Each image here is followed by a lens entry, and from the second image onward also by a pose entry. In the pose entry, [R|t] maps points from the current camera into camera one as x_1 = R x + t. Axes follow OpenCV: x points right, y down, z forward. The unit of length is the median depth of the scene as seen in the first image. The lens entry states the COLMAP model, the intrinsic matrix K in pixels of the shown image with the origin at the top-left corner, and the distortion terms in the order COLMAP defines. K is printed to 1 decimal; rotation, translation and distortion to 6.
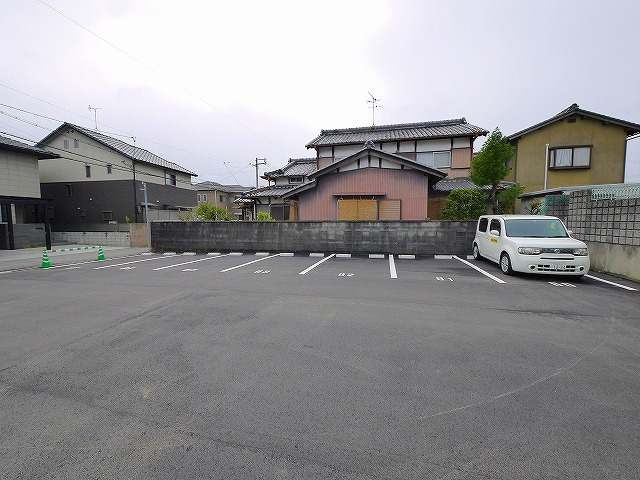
lens RADIAL K [[264.3, 0, 316.5], [0, 264.3, 237.8], [0, 0, 1]] dist [-0.006825, 0.000796]
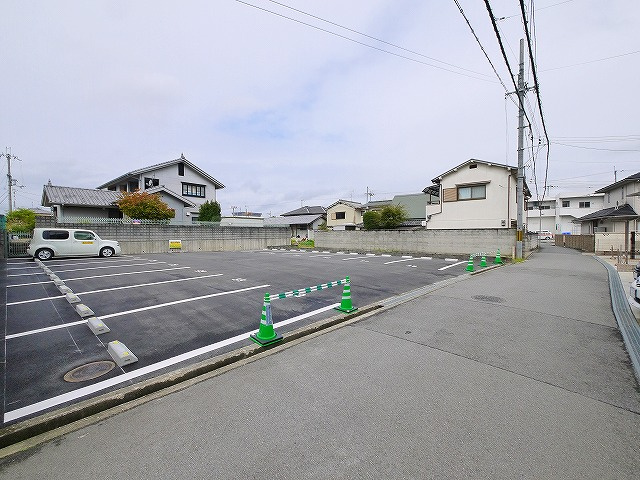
lens RADIAL K [[264.3, 0, 315.9], [0, 264.3, 238.2], [0, 0, 1]] dist [-0.006825, 0.000796]
pose [[-0.890835, 0.001052, 0.454325, -0.971592], [0.040336, 0.996232, 0.076783, -0.061502], [-0.452532, 0.086727, -0.887521, 1.190797]]
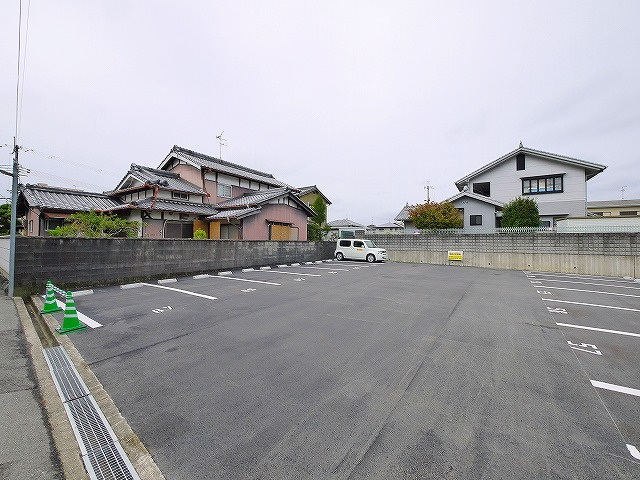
lens RADIAL K [[264.3, 0, 316.9], [0, 264.3, 237.3], [0, 0, 1]] dist [-0.006825, 0.000796]
pose [[0.357525, 0.026318, 0.933533, -1.049746], [0.053563, 0.997380, -0.048632, -0.004657], [-0.932366, 0.067390, 0.355179, 0.321056]]
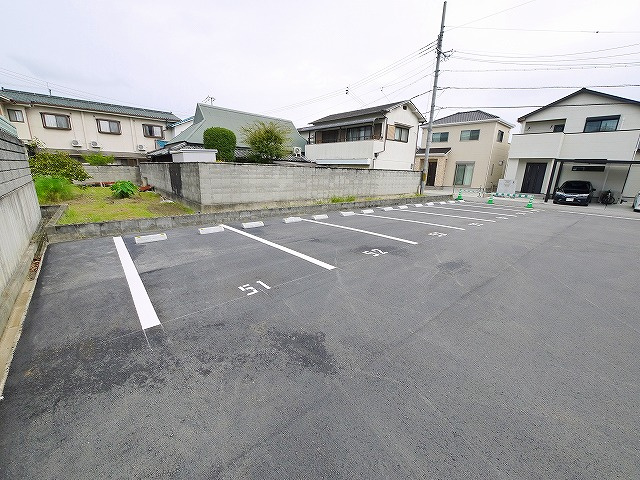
lens RADIAL K [[264.3, 0, 315.7], [0, 264.3, 238.3], [0, 0, 1]] dist [-0.006825, 0.000796]
pose [[-0.580839, 0.192379, -0.790959, 0.467165], [-0.082917, 0.952636, 0.292592, -0.000690], [0.809785, 0.235532, -0.537377, 0.088613]]
